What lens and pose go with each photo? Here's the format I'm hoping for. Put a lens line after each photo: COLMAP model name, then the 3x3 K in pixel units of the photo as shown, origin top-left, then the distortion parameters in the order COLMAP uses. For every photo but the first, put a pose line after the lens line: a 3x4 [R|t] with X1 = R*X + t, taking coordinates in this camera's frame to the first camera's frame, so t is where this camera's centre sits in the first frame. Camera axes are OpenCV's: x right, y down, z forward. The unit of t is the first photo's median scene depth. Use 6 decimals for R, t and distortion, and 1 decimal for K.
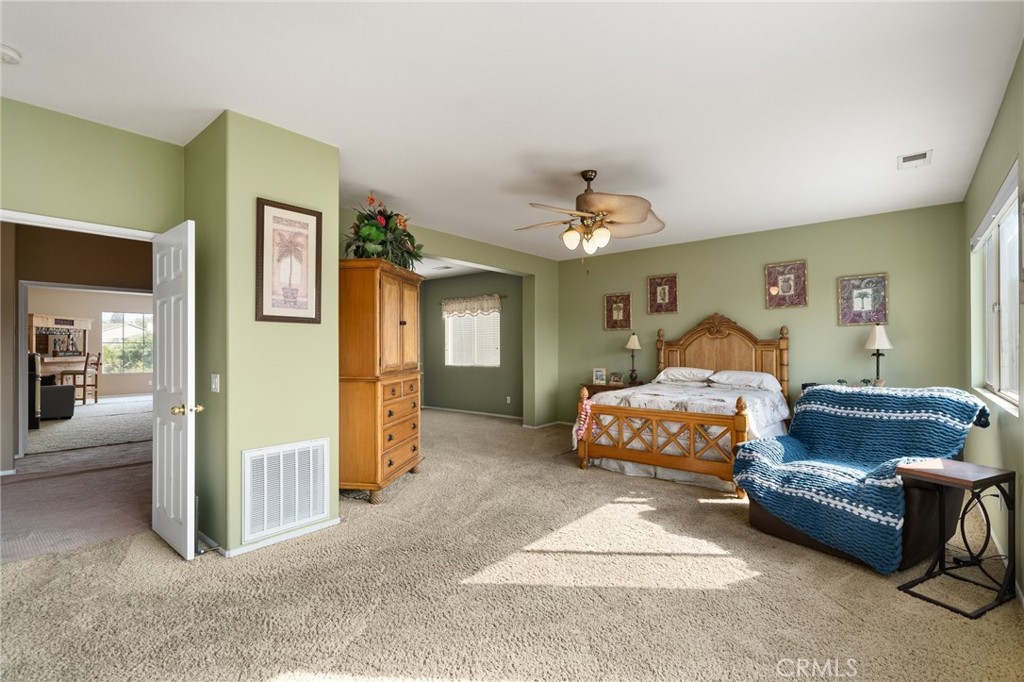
lens RADIAL K [[480.7, 0, 517.3], [0, 480.7, 344.1], [0, 0, 1]] dist [0.000386, 0.001294]
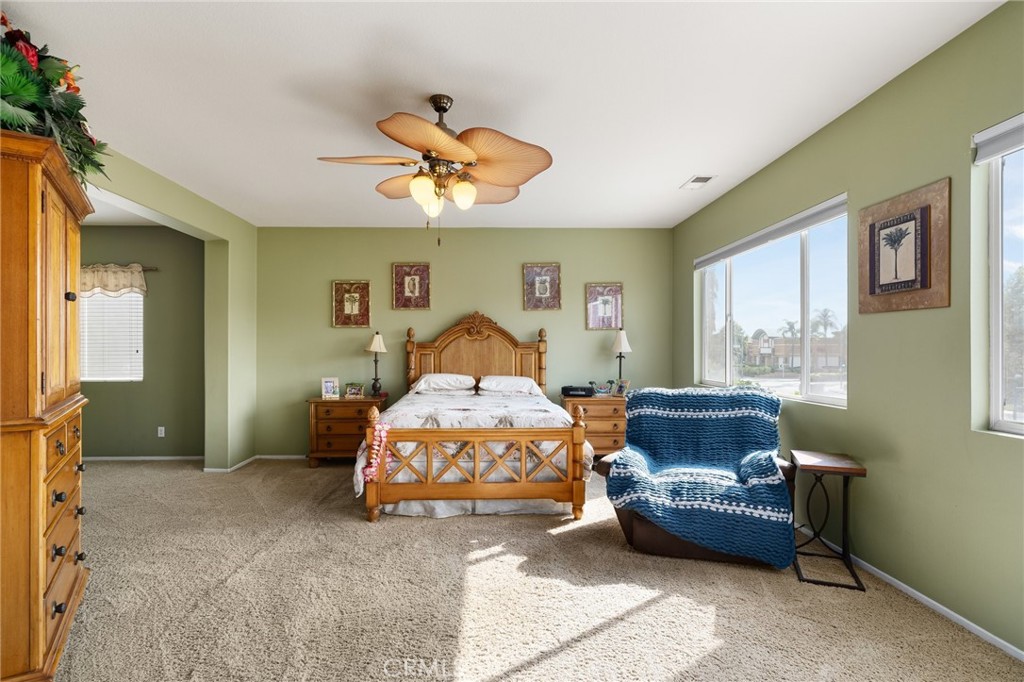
lens RADIAL K [[518.1, 0, 510.8], [0, 518.1, 348.3], [0, 0, 1]] dist [-0.002722, 0.001573]
pose [[0.744817, 0.004772, 0.667252, -0.256281], [-0.006619, 0.999978, 0.000238, 0.003646], [-0.667236, -0.004594, 0.744832, 0.344737]]
